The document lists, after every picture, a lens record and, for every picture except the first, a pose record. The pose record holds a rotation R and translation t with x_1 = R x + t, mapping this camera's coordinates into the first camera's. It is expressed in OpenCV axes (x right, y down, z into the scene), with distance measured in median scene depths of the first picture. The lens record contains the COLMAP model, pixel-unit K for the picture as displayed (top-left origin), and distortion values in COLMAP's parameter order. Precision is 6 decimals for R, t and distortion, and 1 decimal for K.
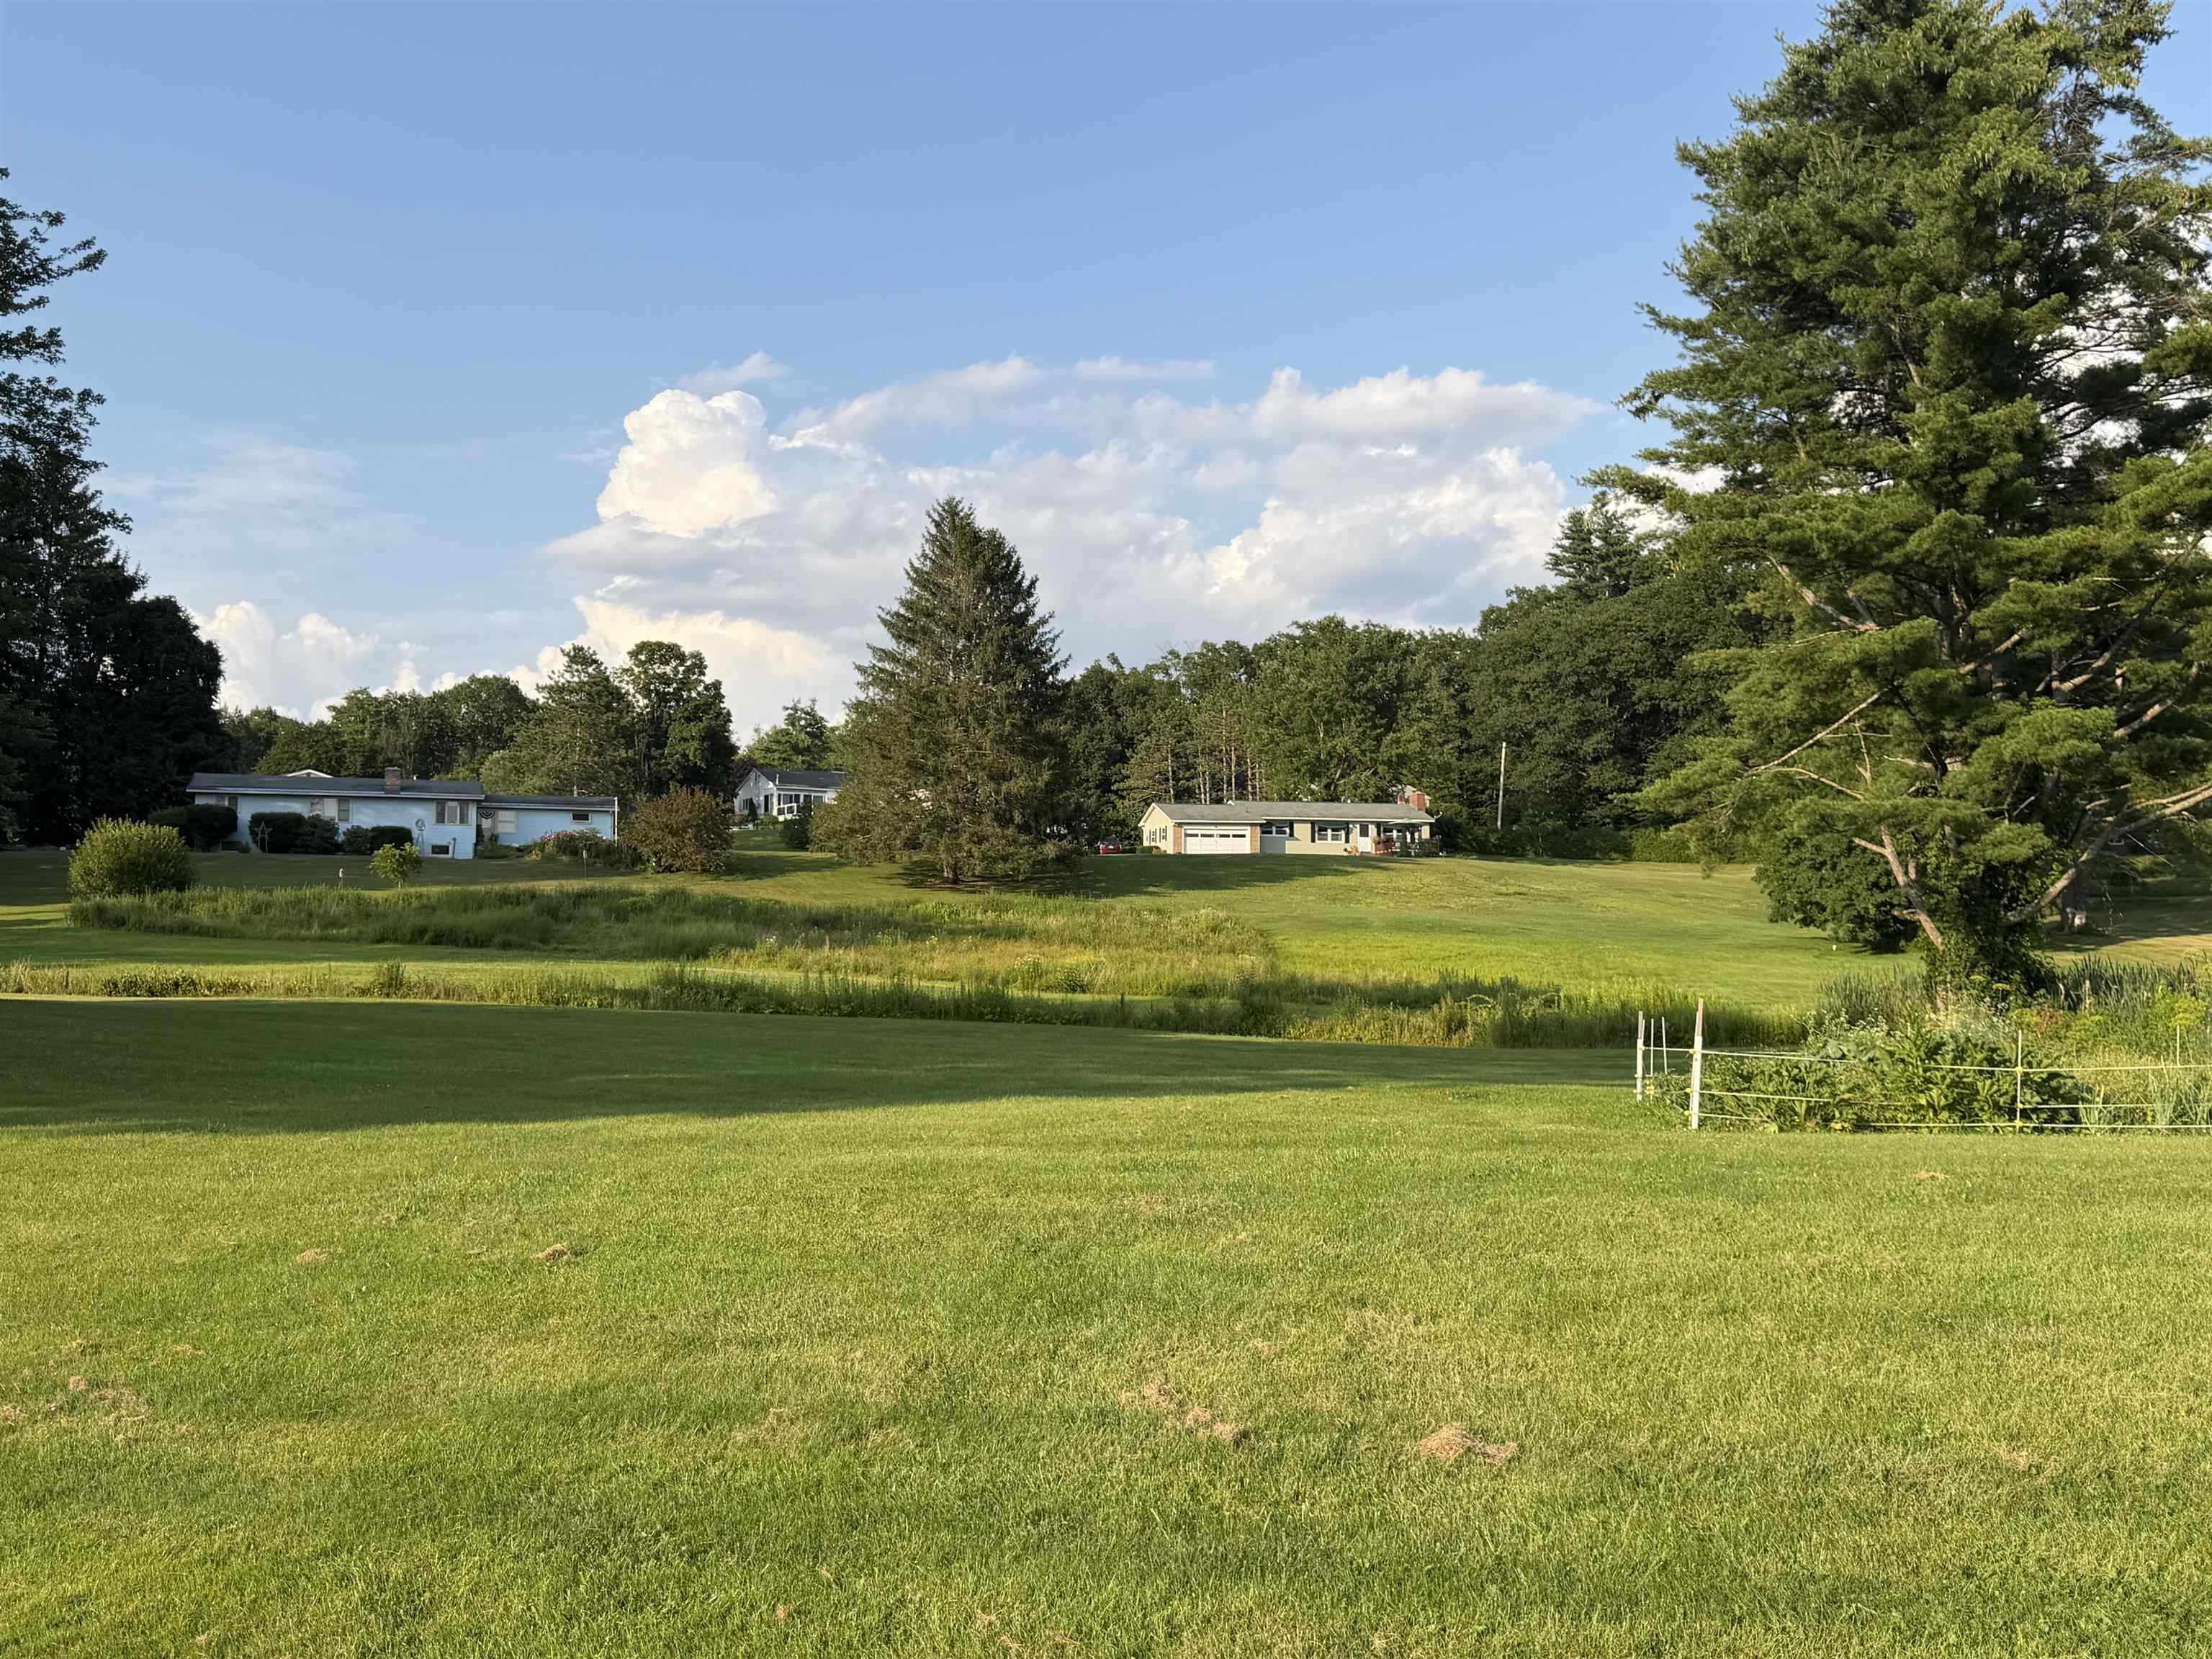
lens RADIAL K [[2150.3, 0, 1074.6], [0, 2150.3, 835.0], [0, 0, 1]] dist [0.082194, 0.000000]
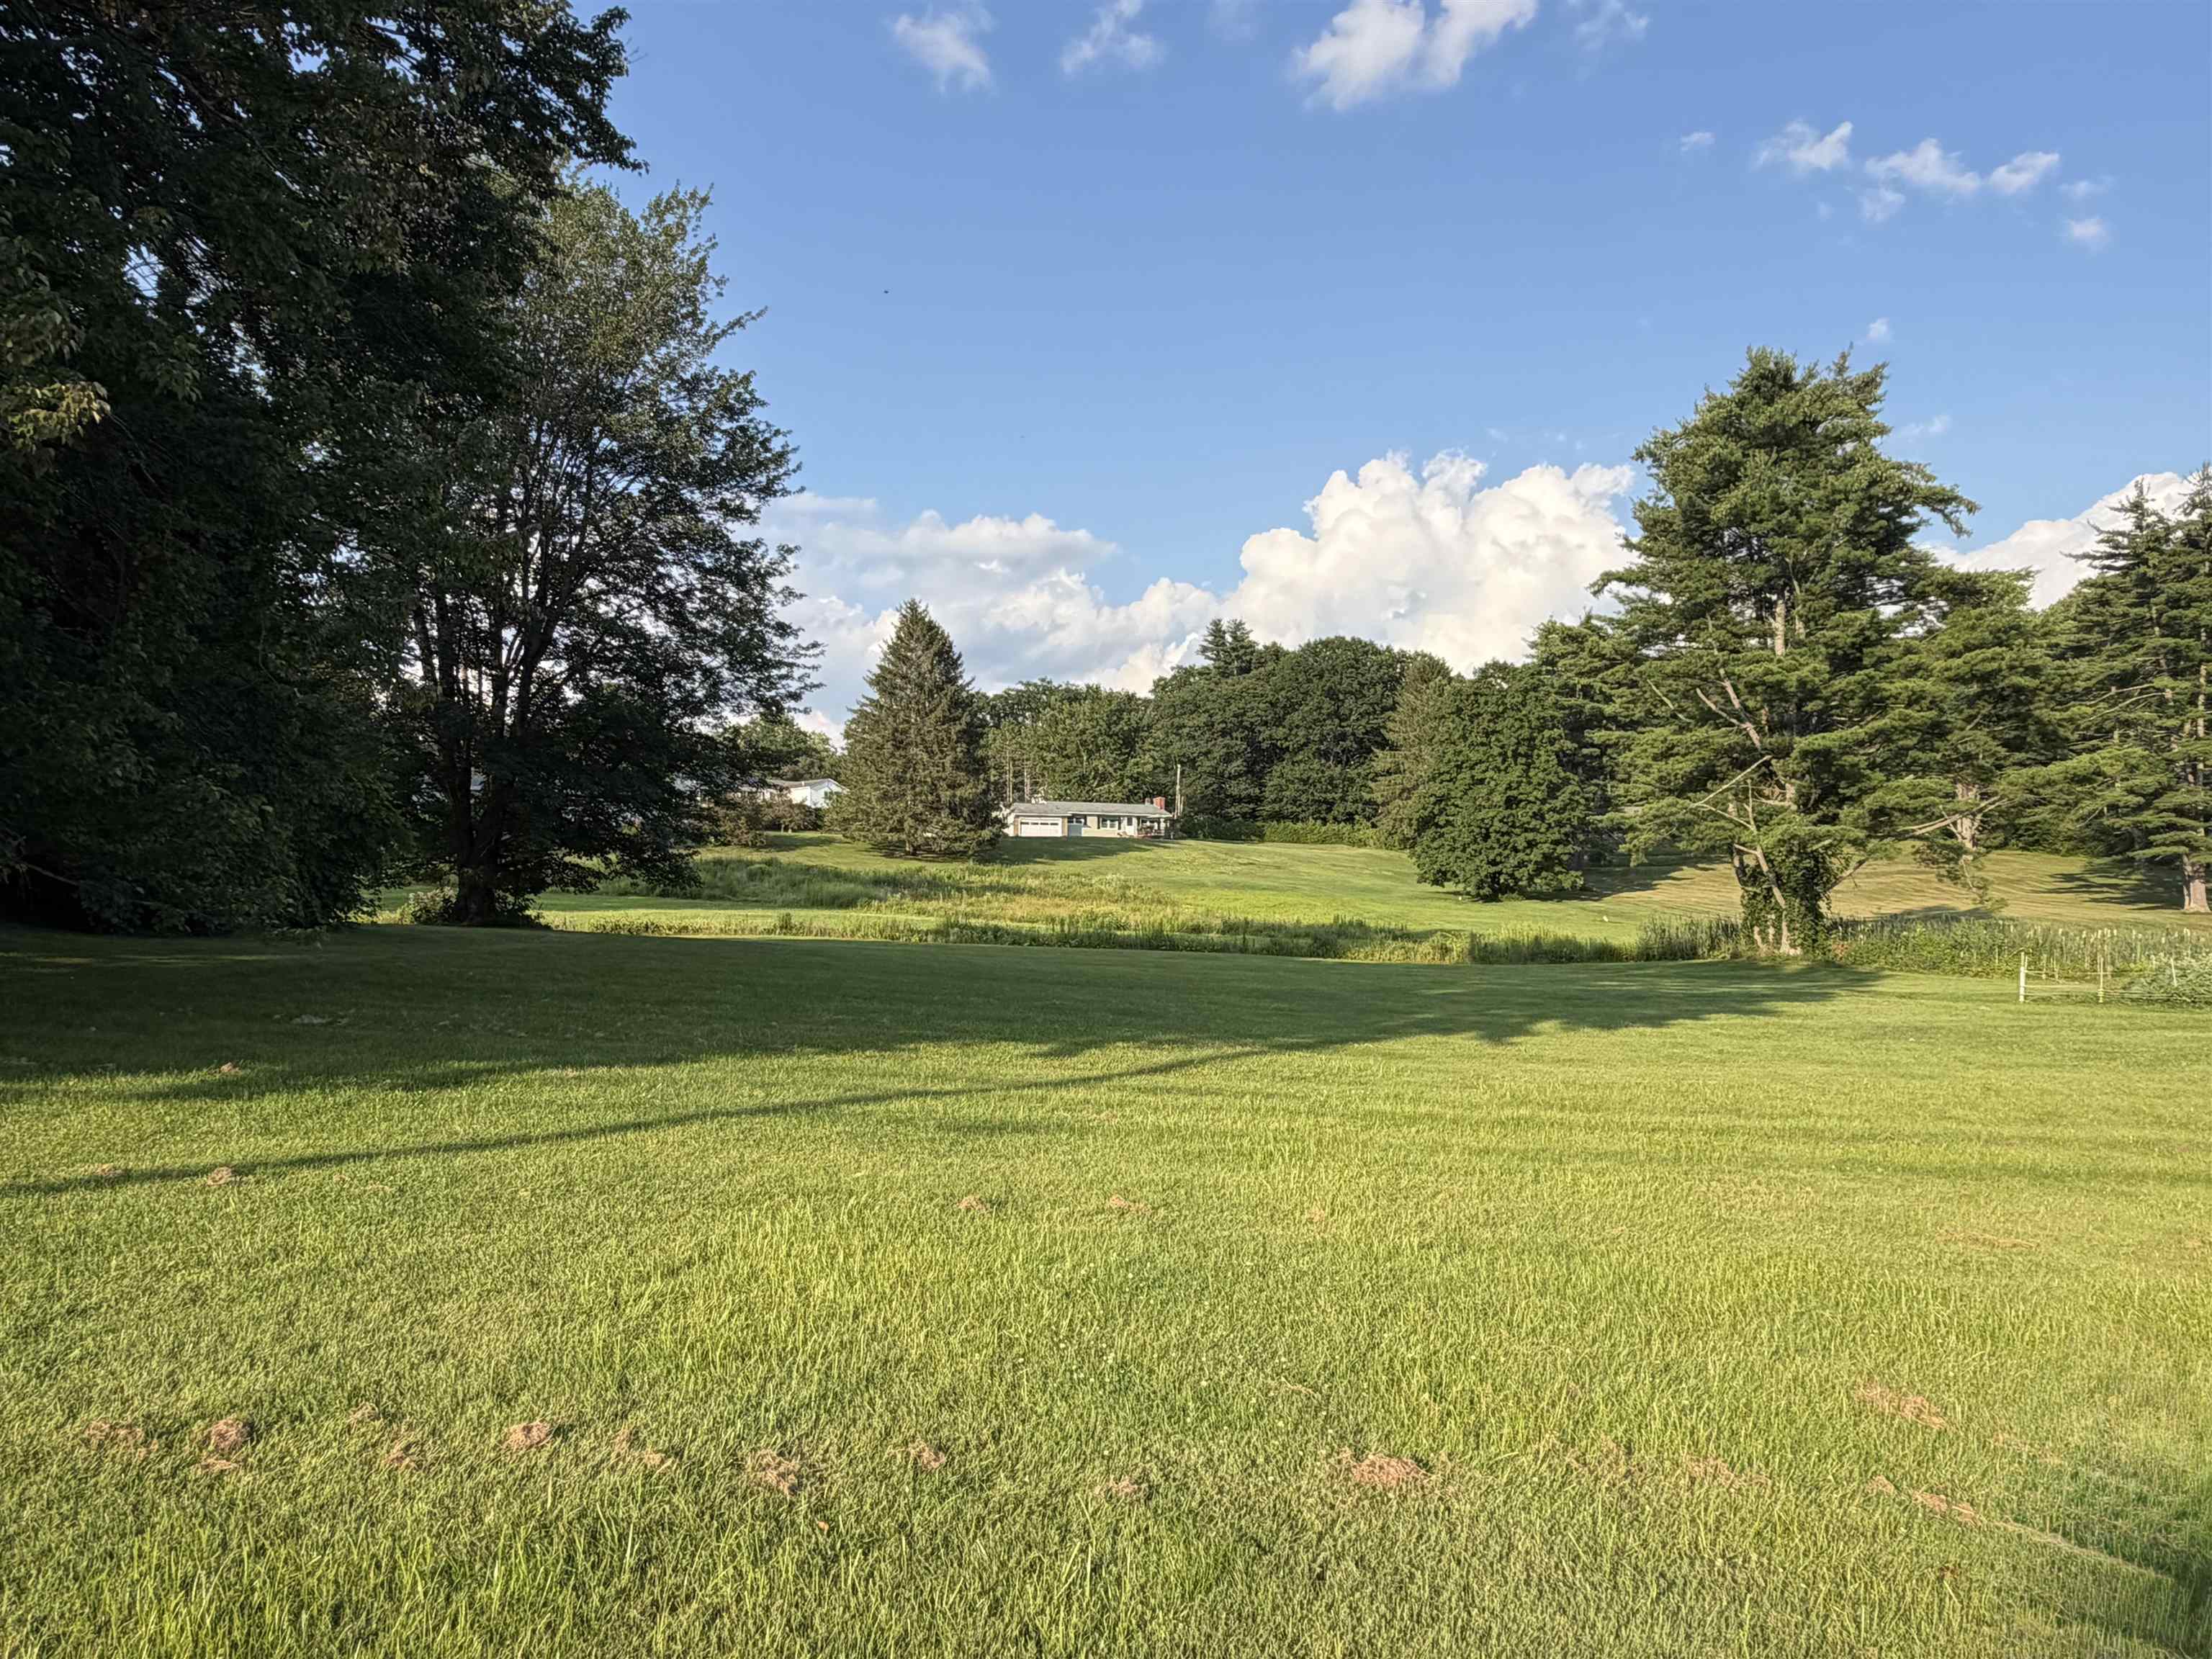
lens RADIAL K [[1448.7, 0, 1052.0], [0, 1448.7, 822.9], [0, 0, 1]] dist [0.006644, 0.006805]
pose [[0.978002, 0.012868, 0.208198, -0.174108], [-0.013876, 0.999898, 0.003381, -0.004985], [-0.208133, -0.006196, 0.978081, -0.014269]]
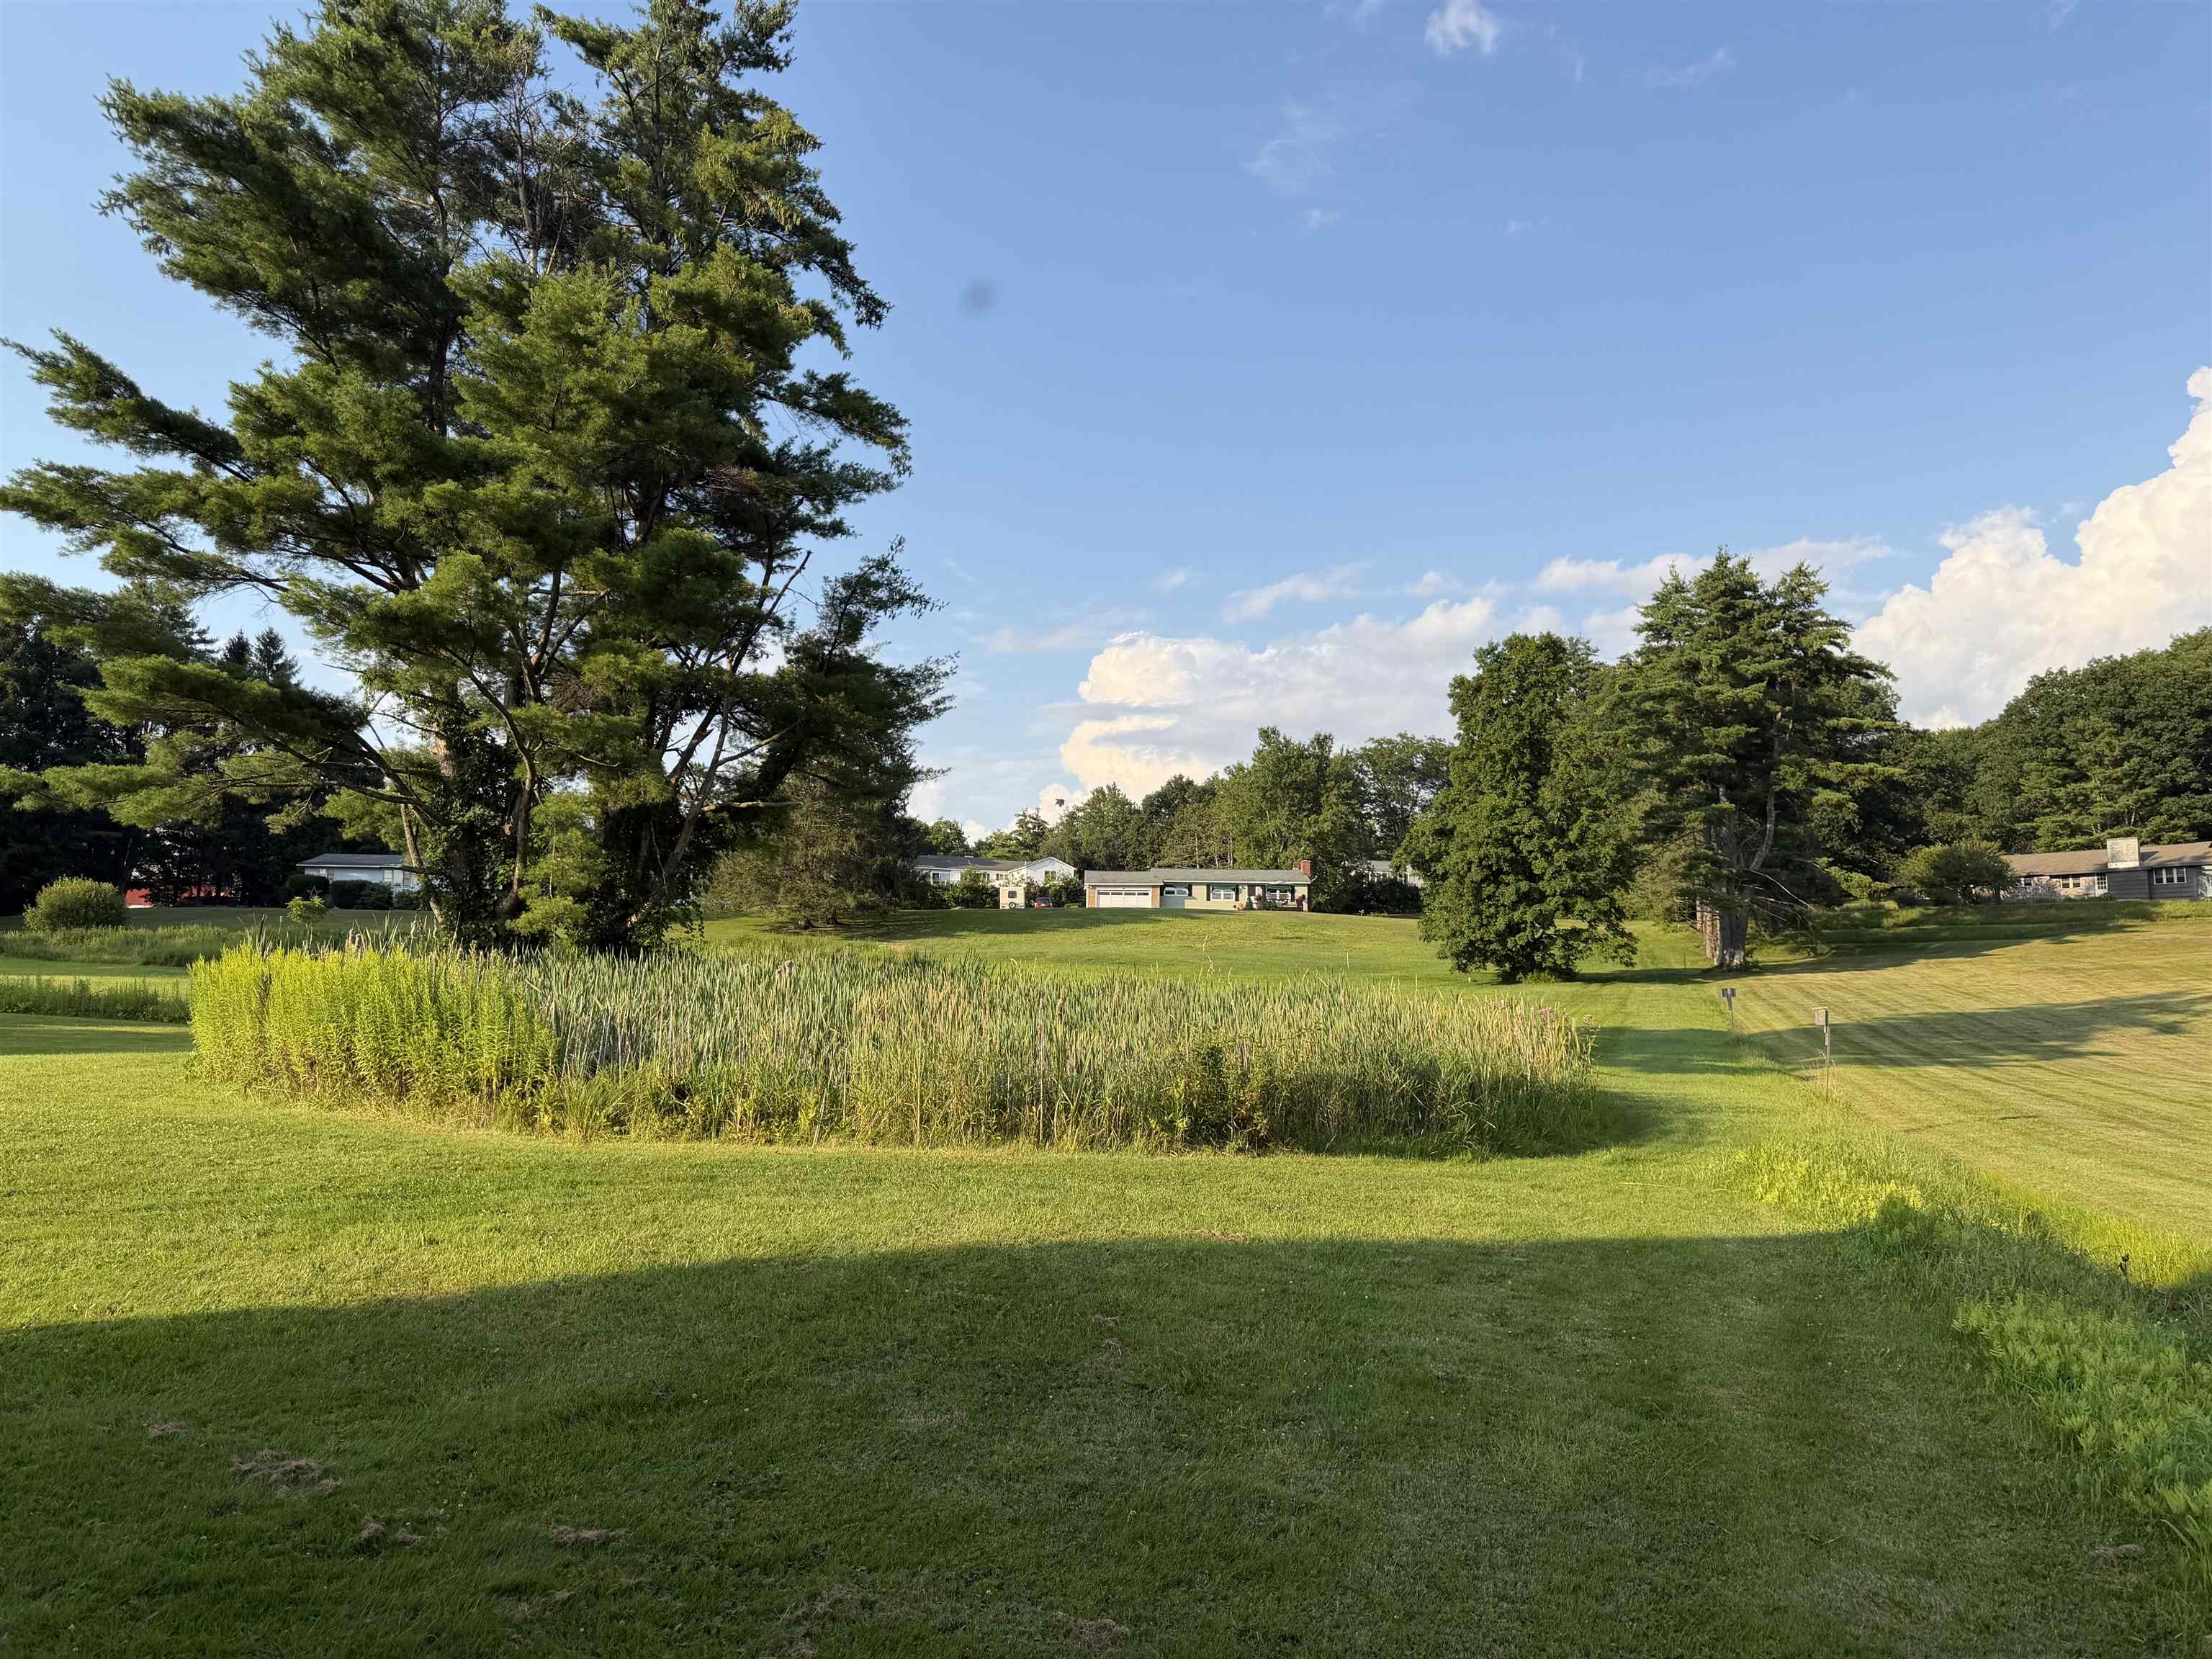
lens RADIAL K [[1537.5, 0, 1103.7], [0, 1537.5, 836.7], [0, 0, 1]] dist [0.060636, -0.003065]
pose [[0.968376, -0.018424, -0.248813, 0.346718], [0.004826, 0.998466, -0.055151, 0.019343], [0.249447, 0.052206, 0.966980, 0.145758]]
